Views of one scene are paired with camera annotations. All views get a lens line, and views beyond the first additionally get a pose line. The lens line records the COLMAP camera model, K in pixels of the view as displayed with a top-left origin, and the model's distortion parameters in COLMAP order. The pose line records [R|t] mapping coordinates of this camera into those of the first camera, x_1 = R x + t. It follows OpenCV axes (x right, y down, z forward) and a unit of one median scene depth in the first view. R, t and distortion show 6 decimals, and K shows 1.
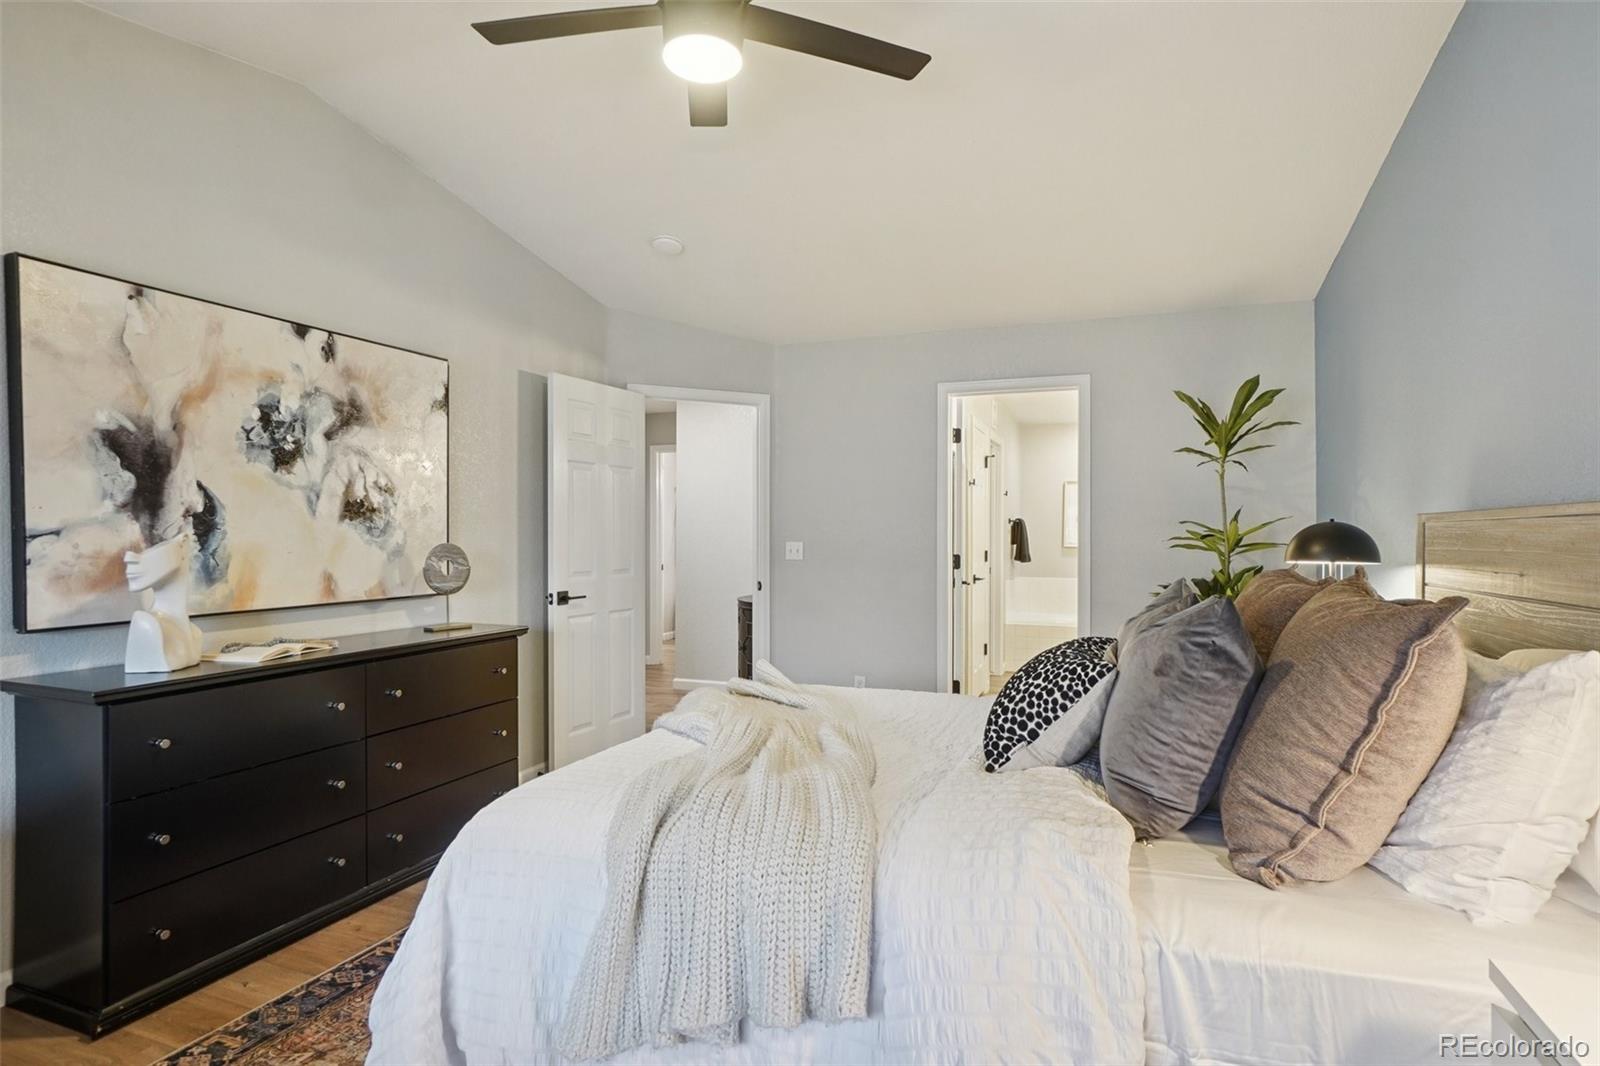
lens RADIAL K [[845.9, 0, 816.5], [0, 845.9, 532.8], [0, 0, 1]] dist [-0.040334, 0.018862]
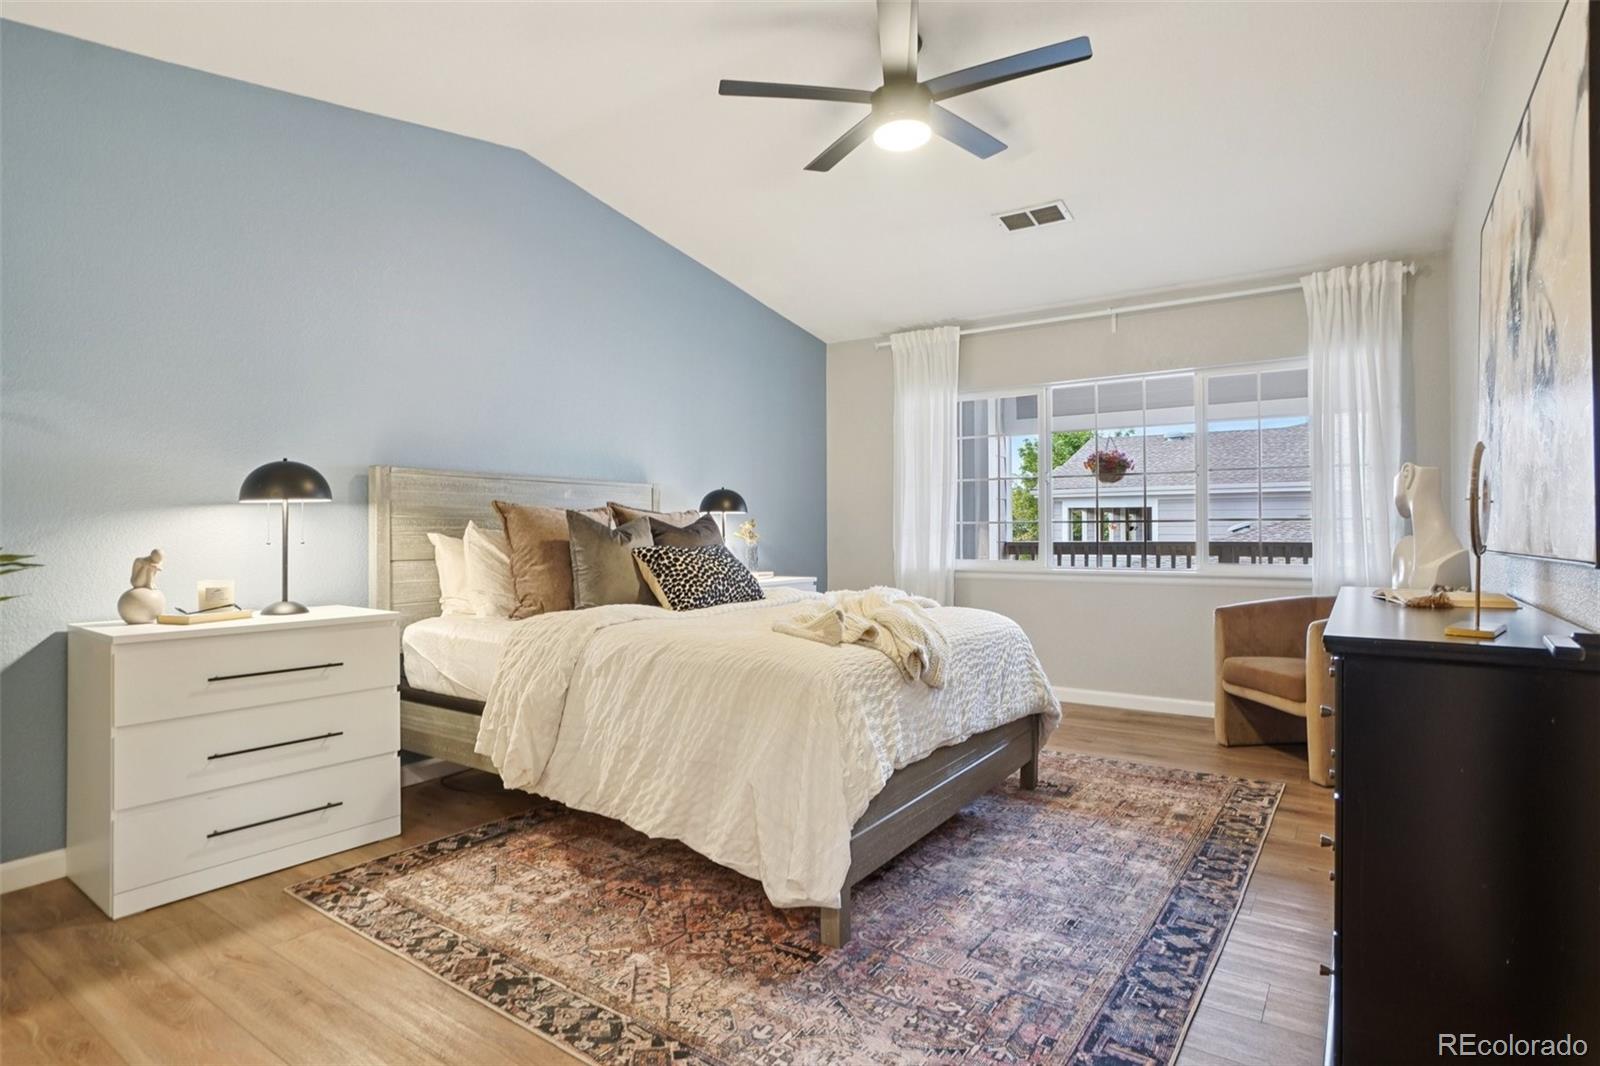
lens RADIAL K [[845.9, 0, 791.0], [0, 845.9, 526.7], [0, 0, 1]] dist [-0.040334, 0.018862]
pose [[-0.967482, -0.000128, 0.252941, -0.239795], [-0.002396, 0.999960, -0.008656, 0.076650], [-0.252930, -0.008981, -0.967443, 1.859834]]
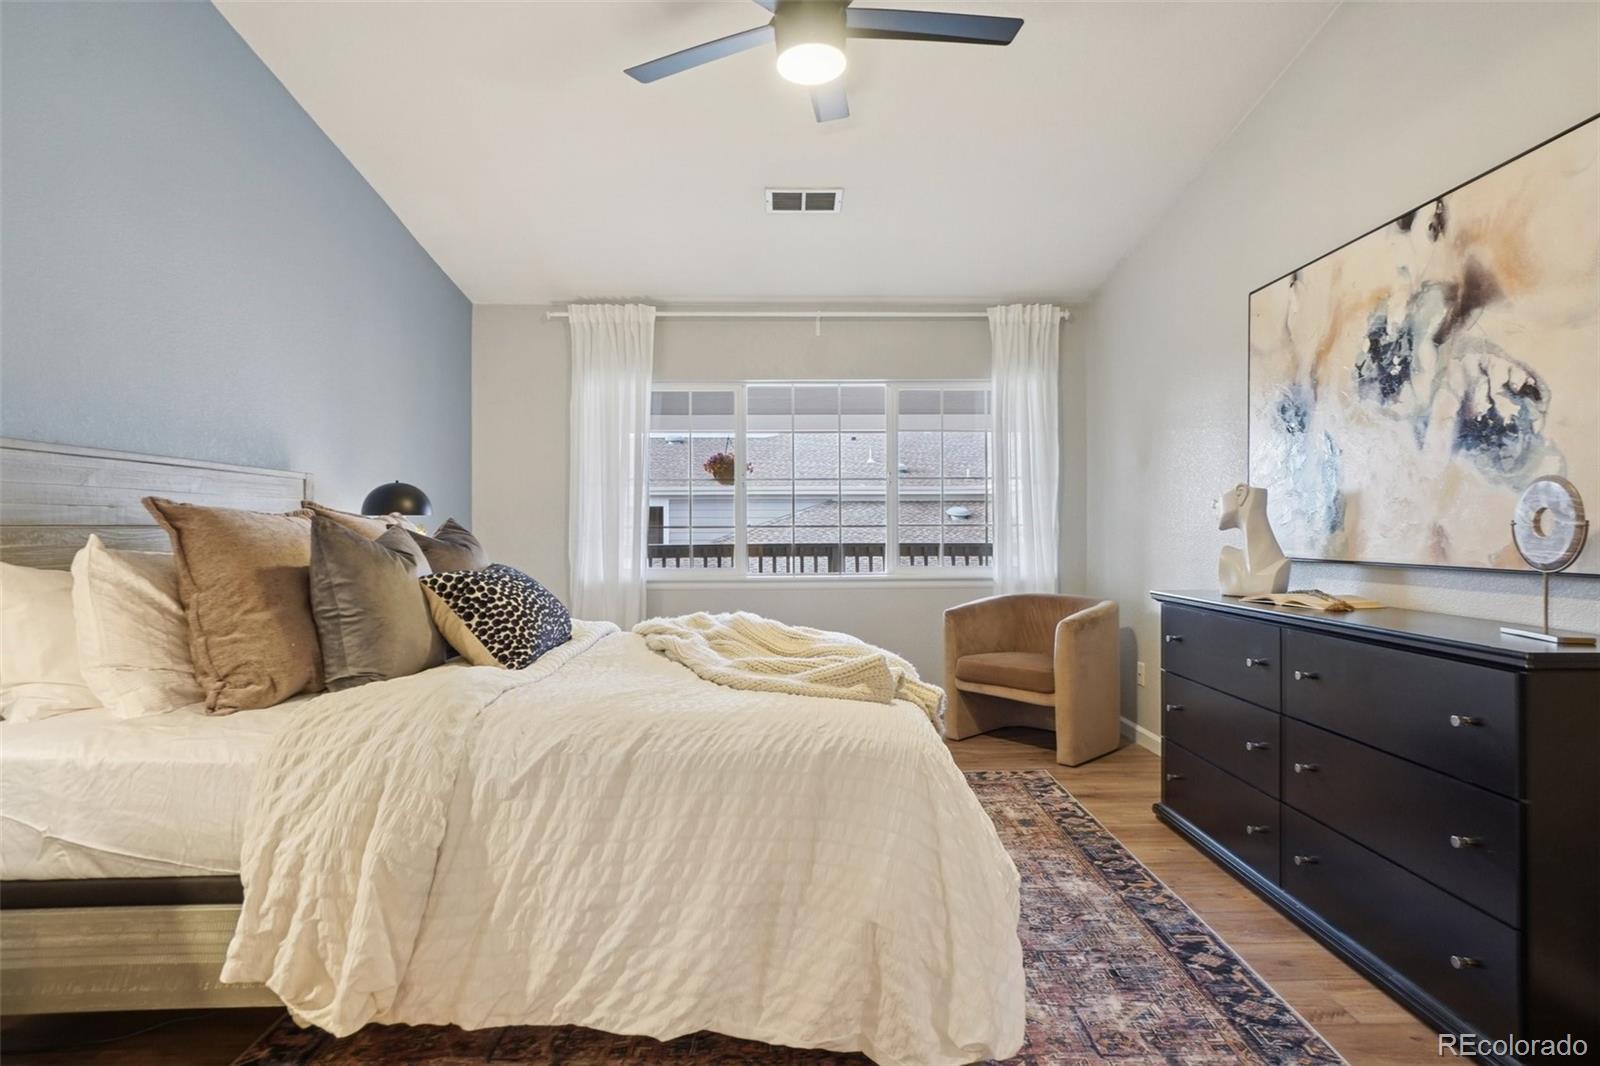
lens RADIAL K [[845.9, 0, 801.3], [0, 845.9, 525.8], [0, 0, 1]] dist [-0.040334, 0.018862]
pose [[-0.930236, -0.000421, -0.366962, 0.228141], [0.001579, 0.999985, -0.005149, 0.056241], [0.366959, -0.005370, -0.930222, 1.602496]]
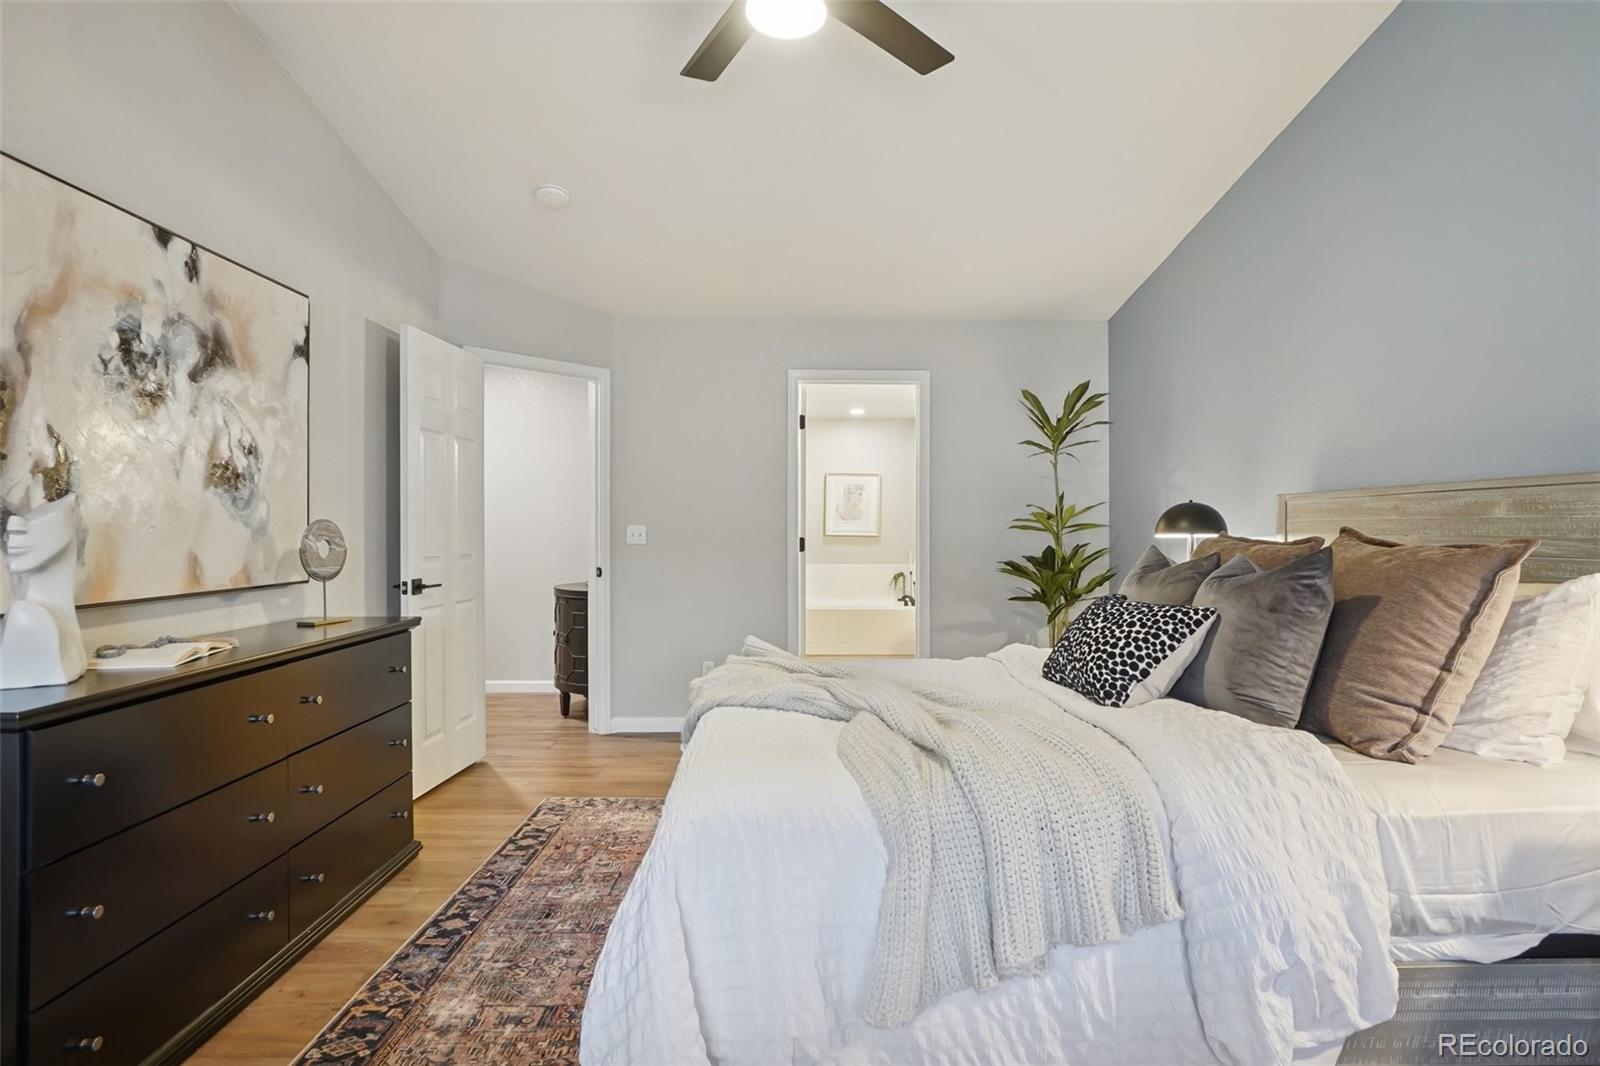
lens RADIAL K [[845.9, 0, 825.1], [0, 845.9, 532.3], [0, 0, 1]] dist [-0.040334, 0.018862]
pose [[0.923625, -0.001392, 0.383296, -0.366305], [-0.000496, 0.999988, 0.004825, 0.025838], [-0.383298, -0.004646, 0.923613, 0.066813]]
